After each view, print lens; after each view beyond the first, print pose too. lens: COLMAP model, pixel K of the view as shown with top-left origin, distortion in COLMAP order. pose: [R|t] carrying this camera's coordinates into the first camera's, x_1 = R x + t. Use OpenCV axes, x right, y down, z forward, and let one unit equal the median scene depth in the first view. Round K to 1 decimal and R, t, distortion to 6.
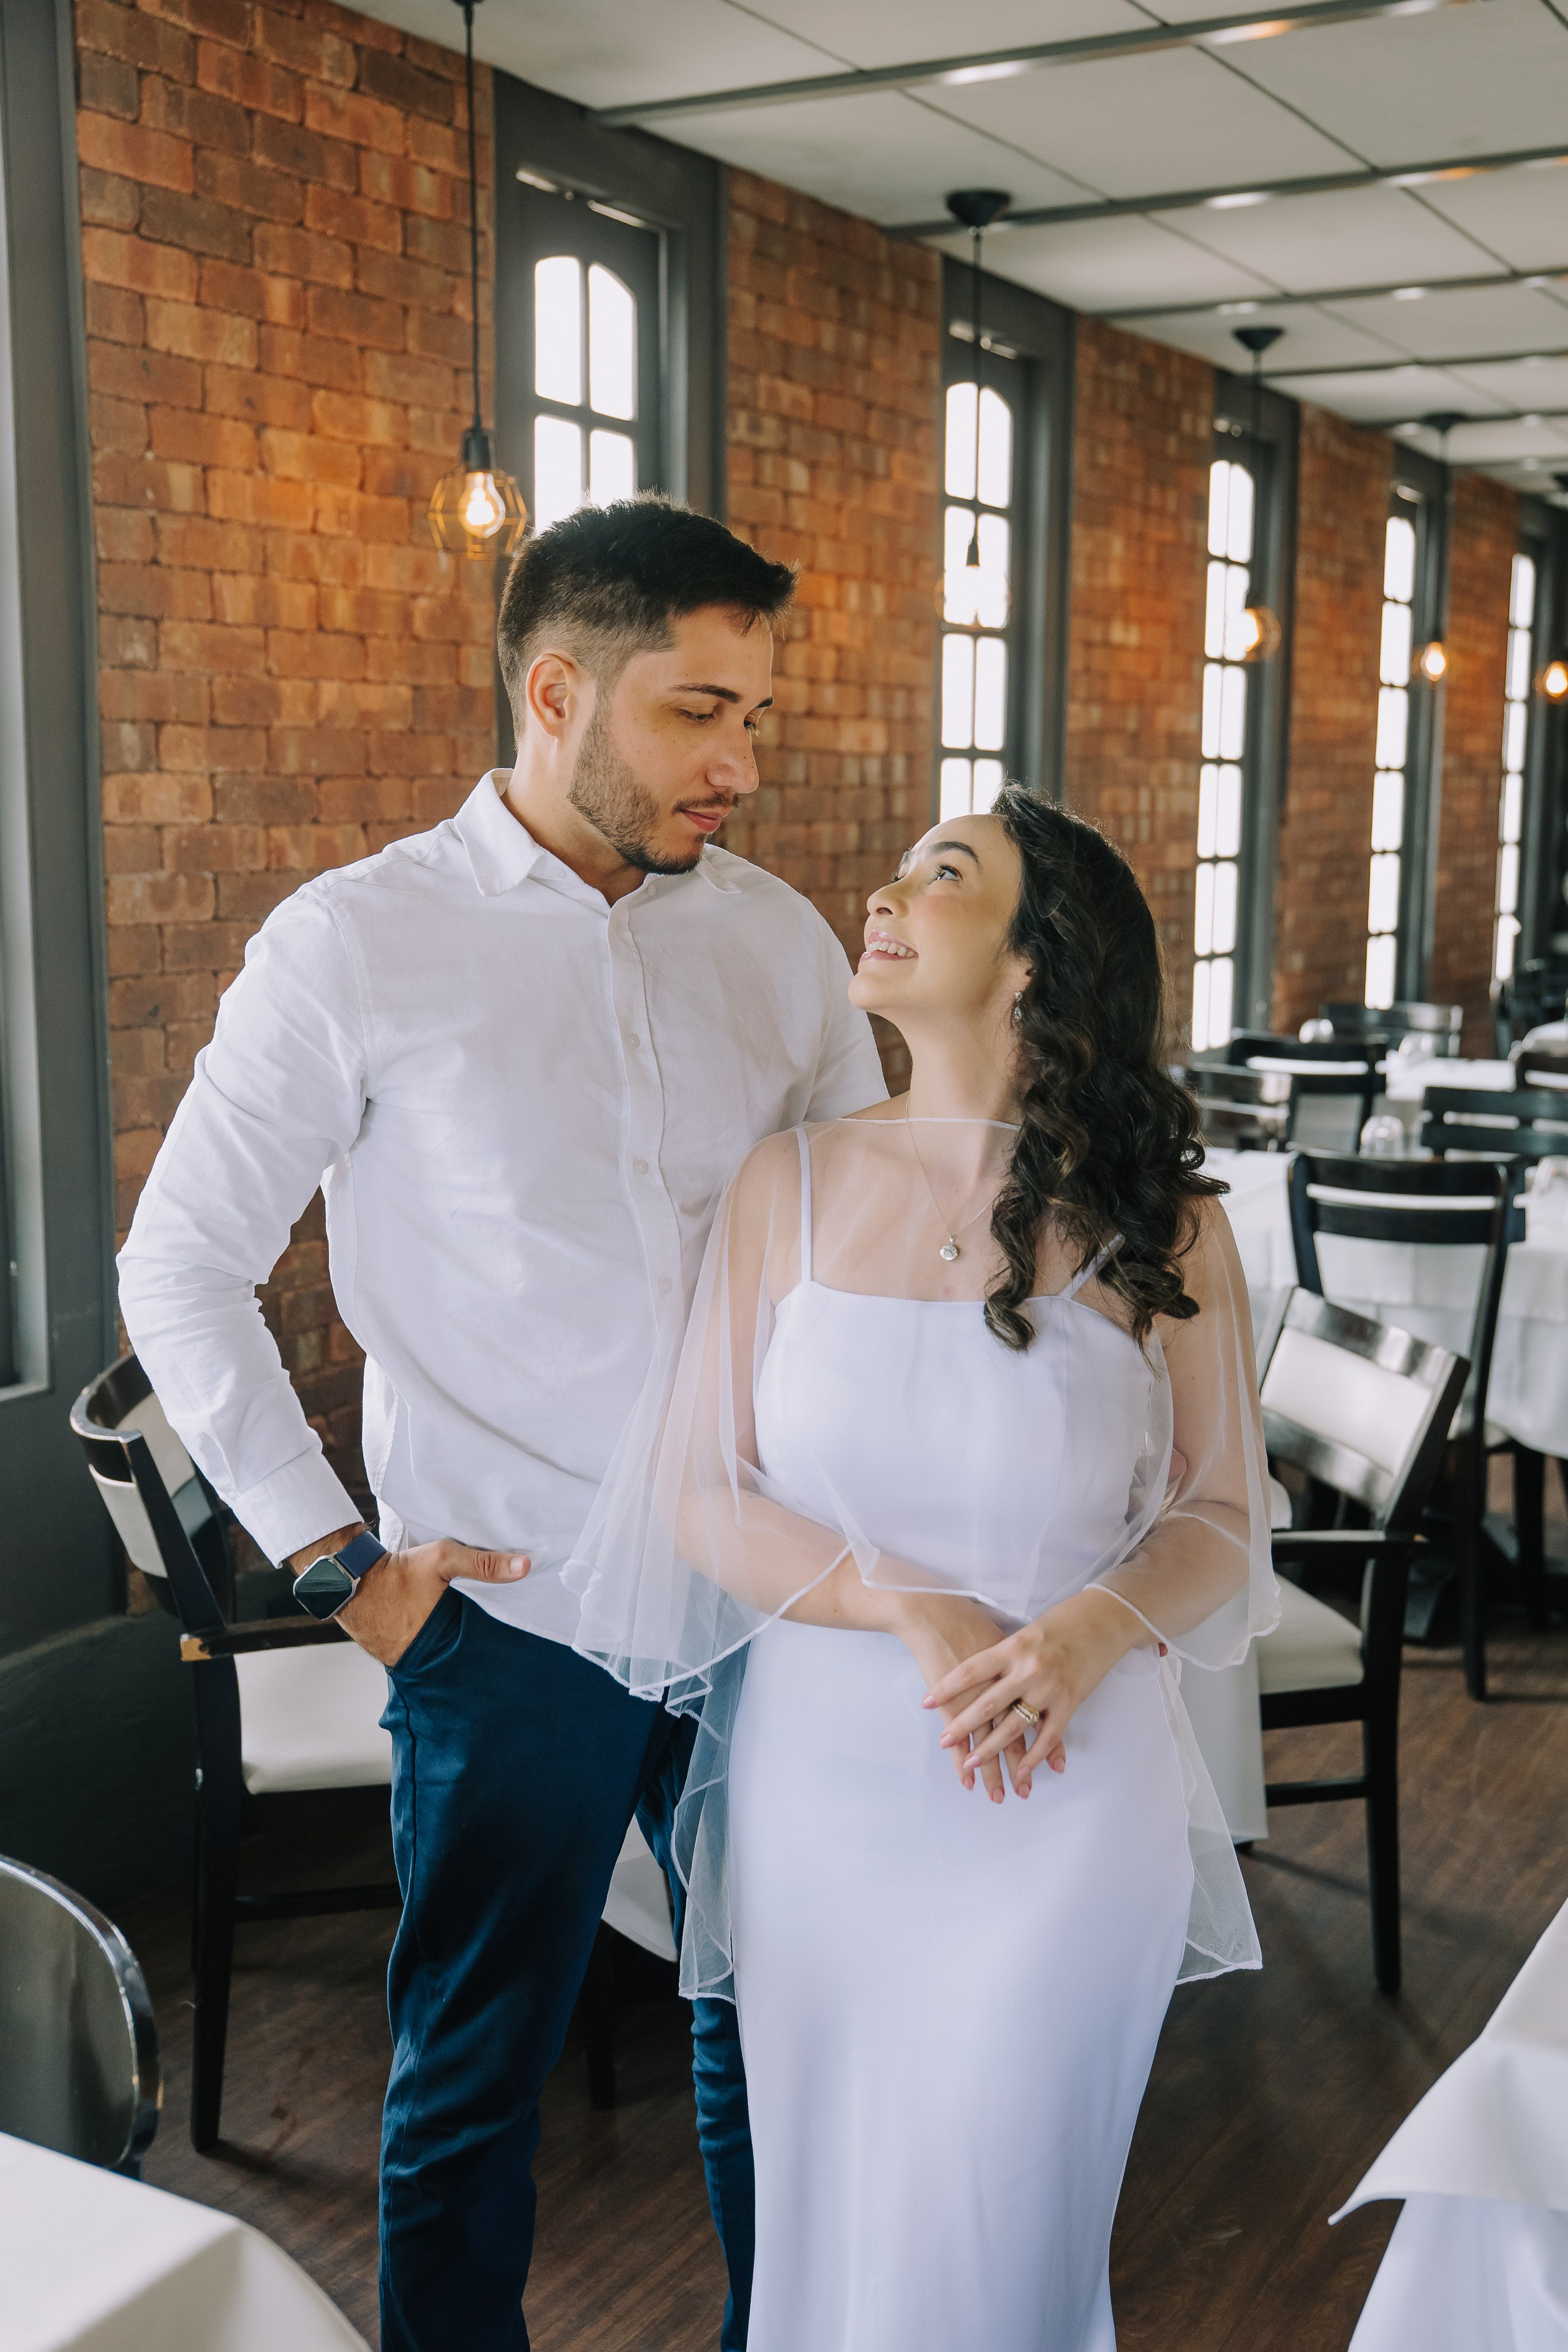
lens RADIAL K [[2692.2, 0, 788.5], [0, 2692.2, 1256.3], [0, 0, 1]] dist [0.007769, 0.008525]
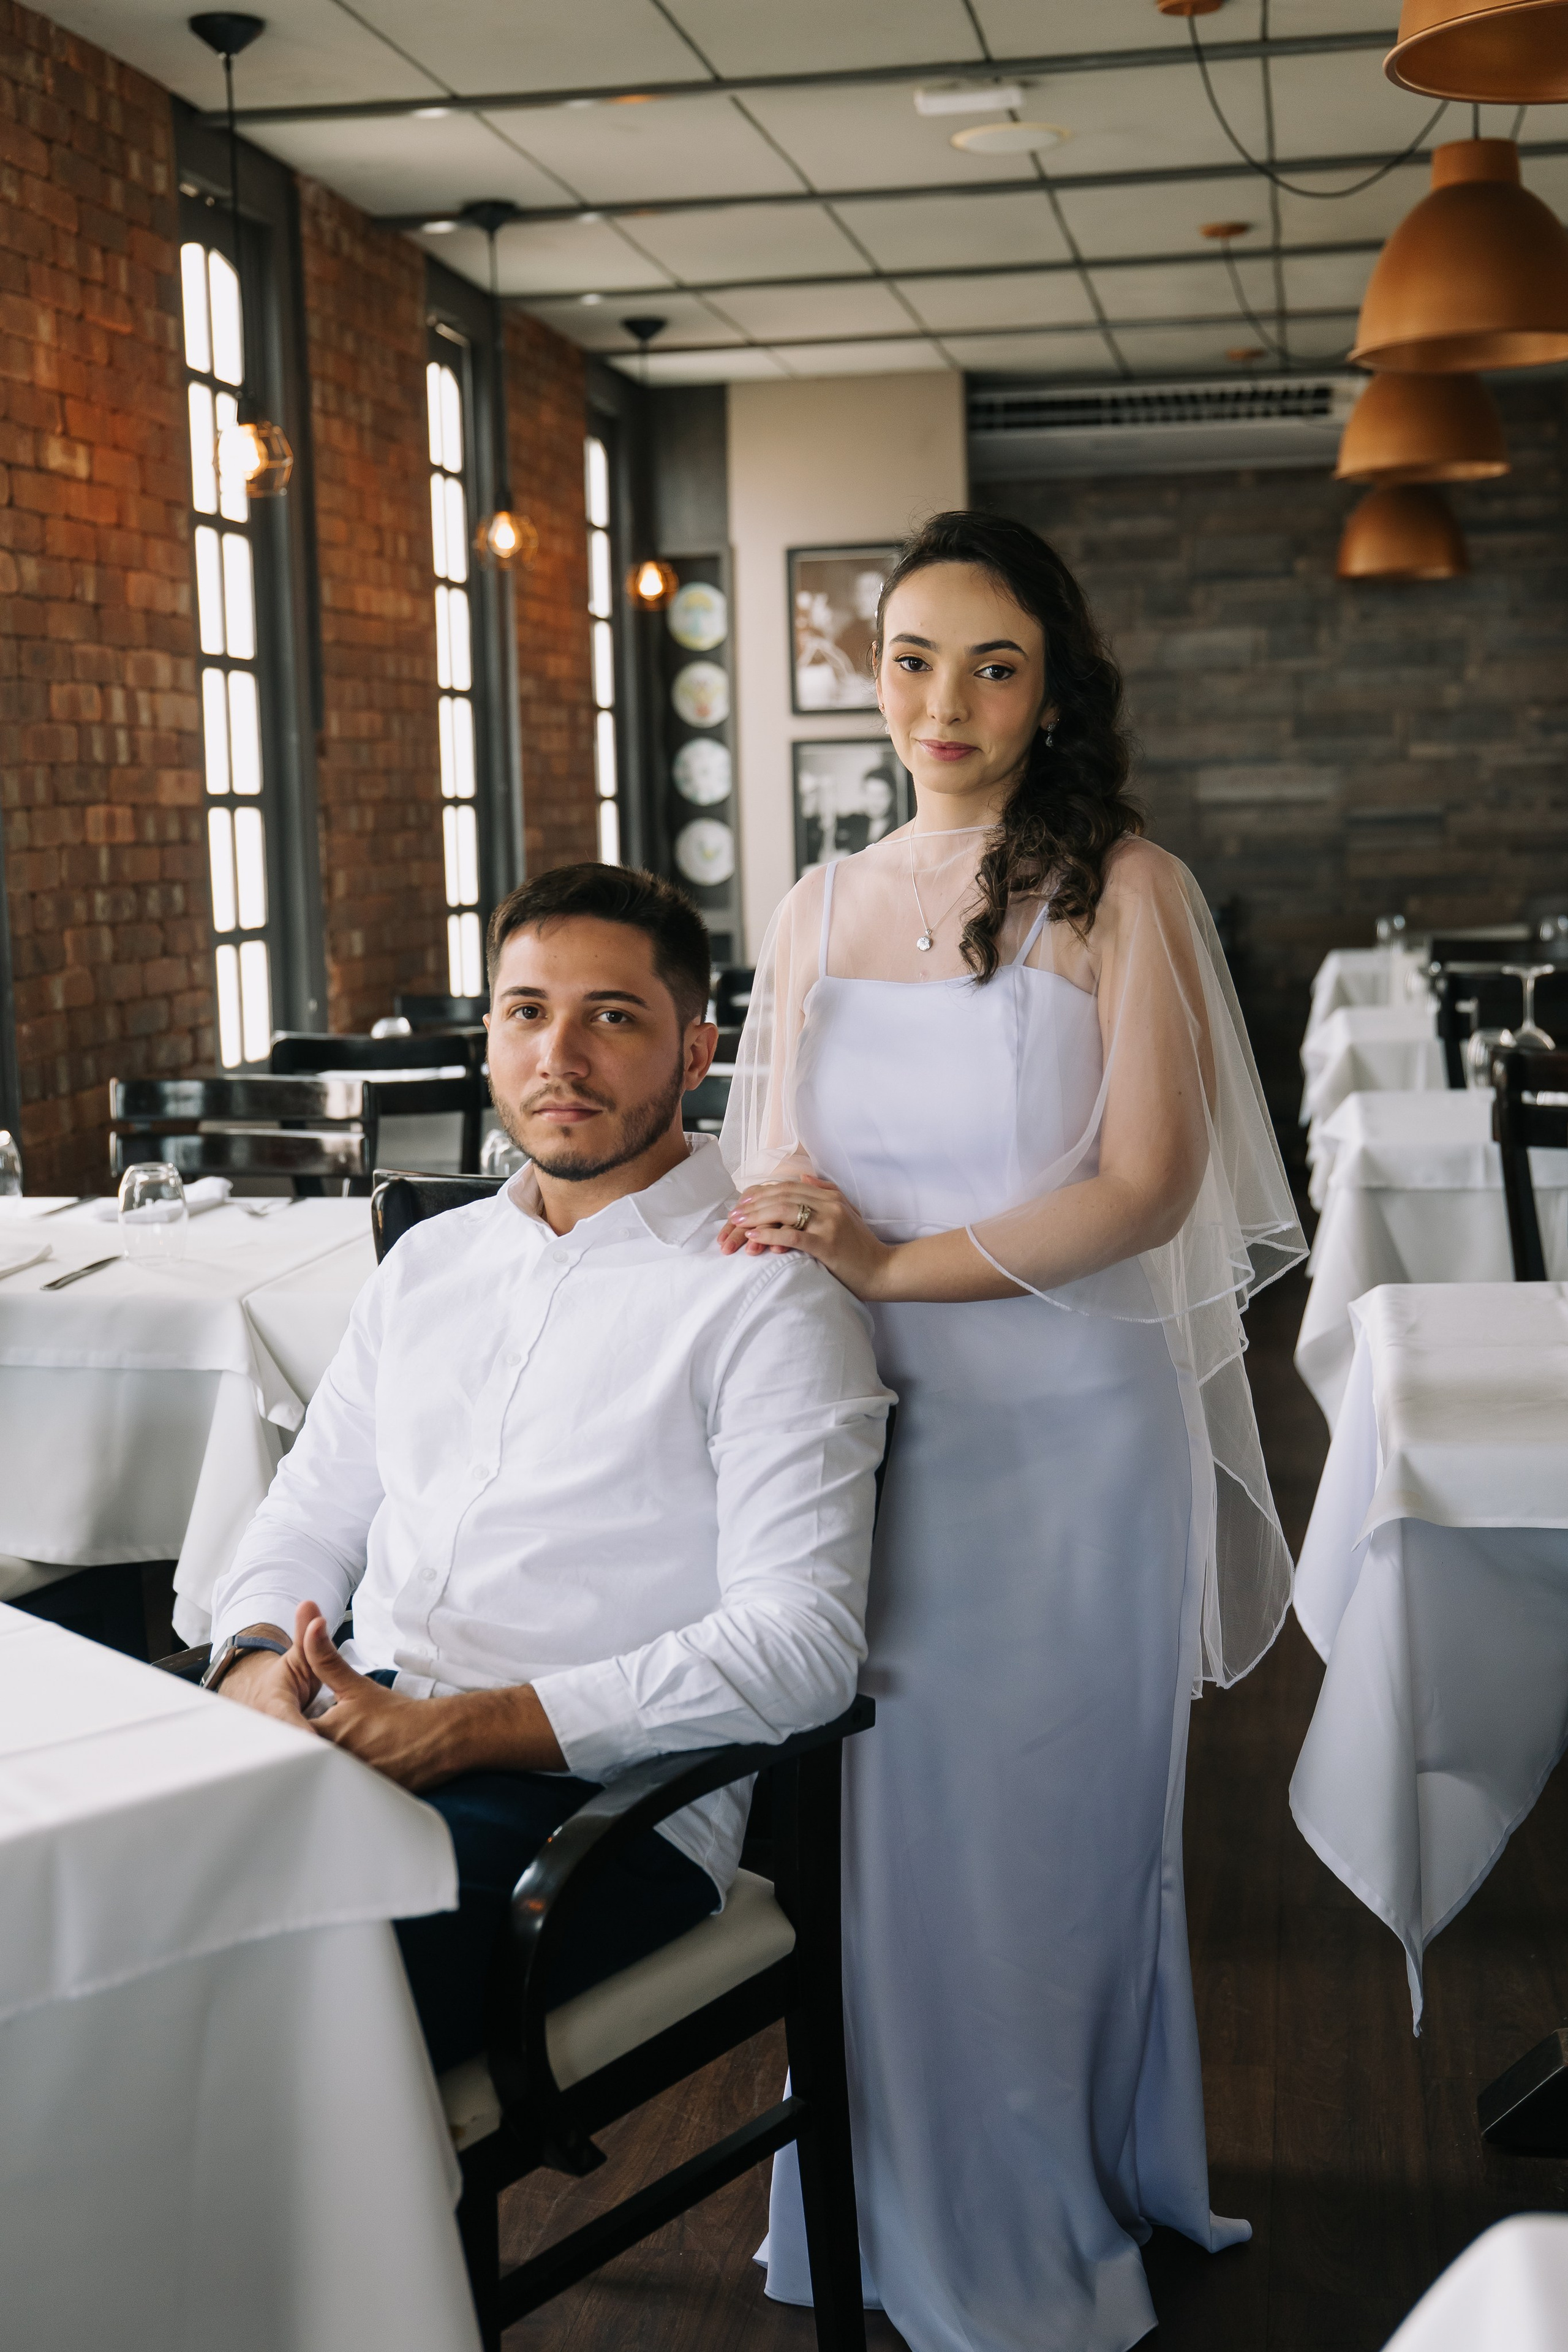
lens RADIAL K [[3011.2, 0, 784.0], [0, 3011.2, 1176.0], [0, 0, 1]] dist [-0.027047, 0.045680]
pose [[0.944946, -0.073698, 0.318818, 0.050225], [0.090968, 0.995066, -0.039599, -0.004647], [-0.314327, 0.066421, 0.946988, 0.291688]]
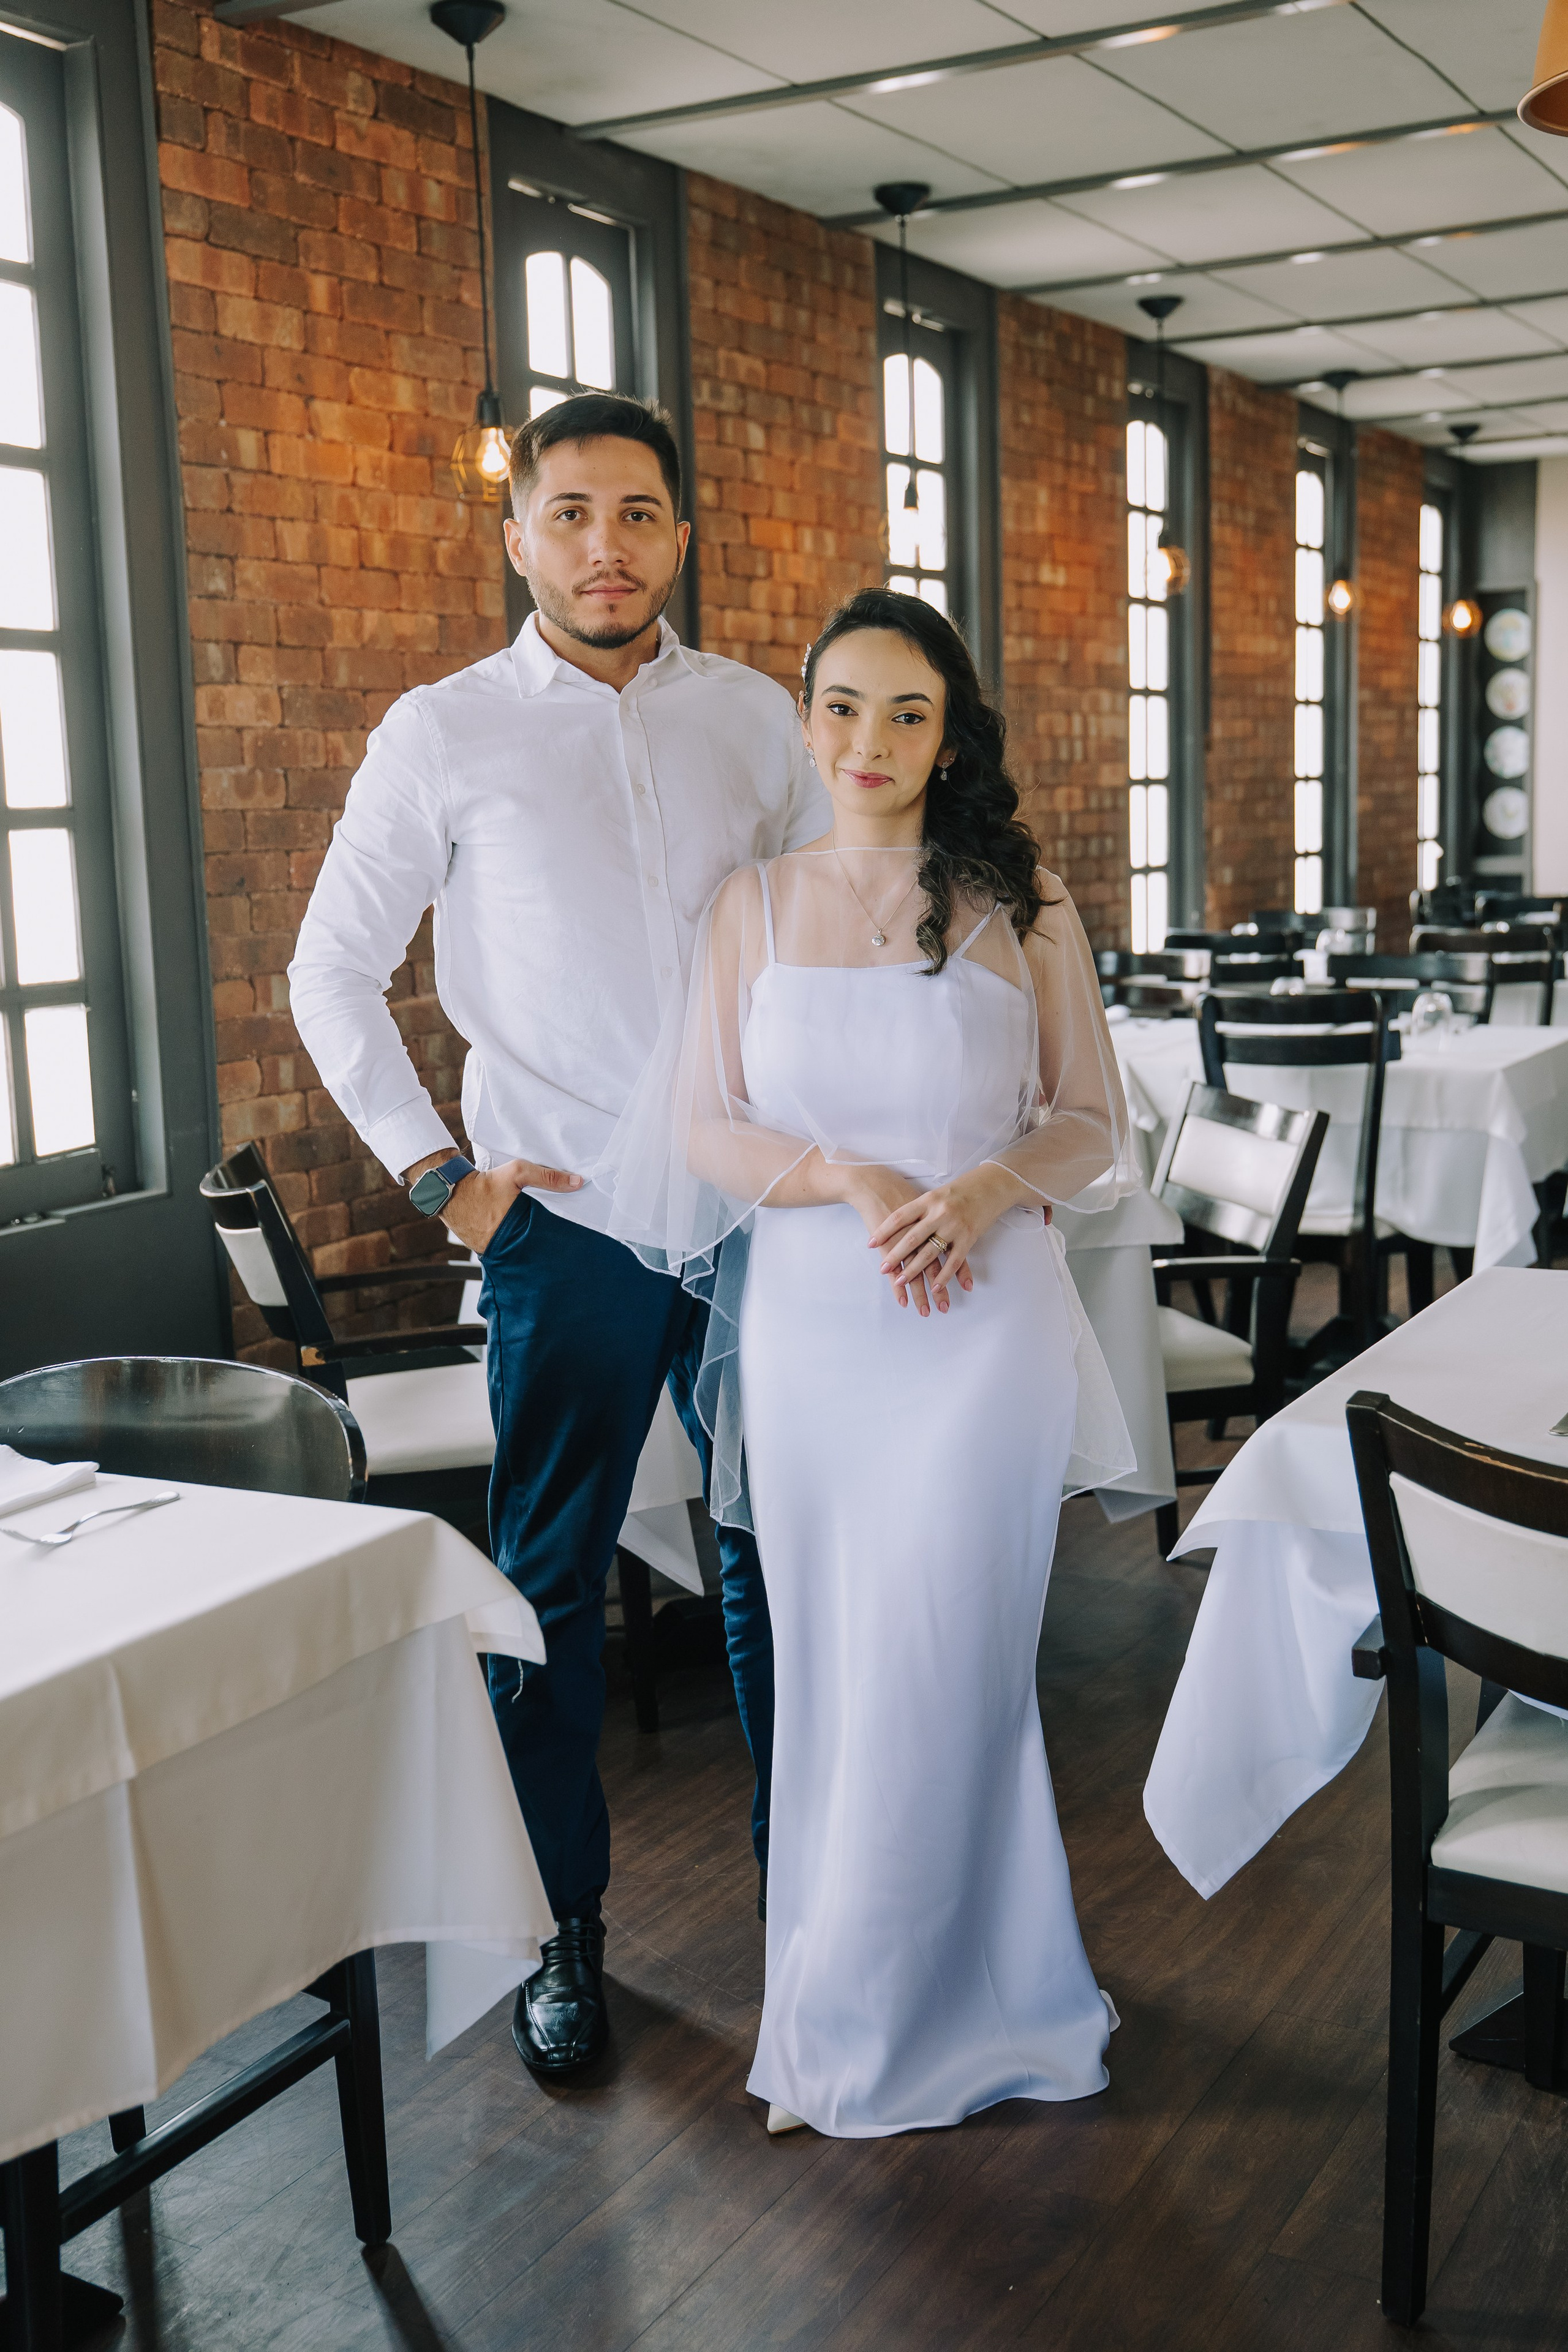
lens RADIAL K [[2648.2, 0, 739.7], [0, 2648.2, 1270.2], [0, 0, 1]] dist [0.003180, 0.017886]
pose [[0.999134, -0.037975, -0.016994, 0.002414], [0.038041, 0.999270, 0.003545, 0.062165], [0.016847, -0.004188, 0.999849, -0.135853]]
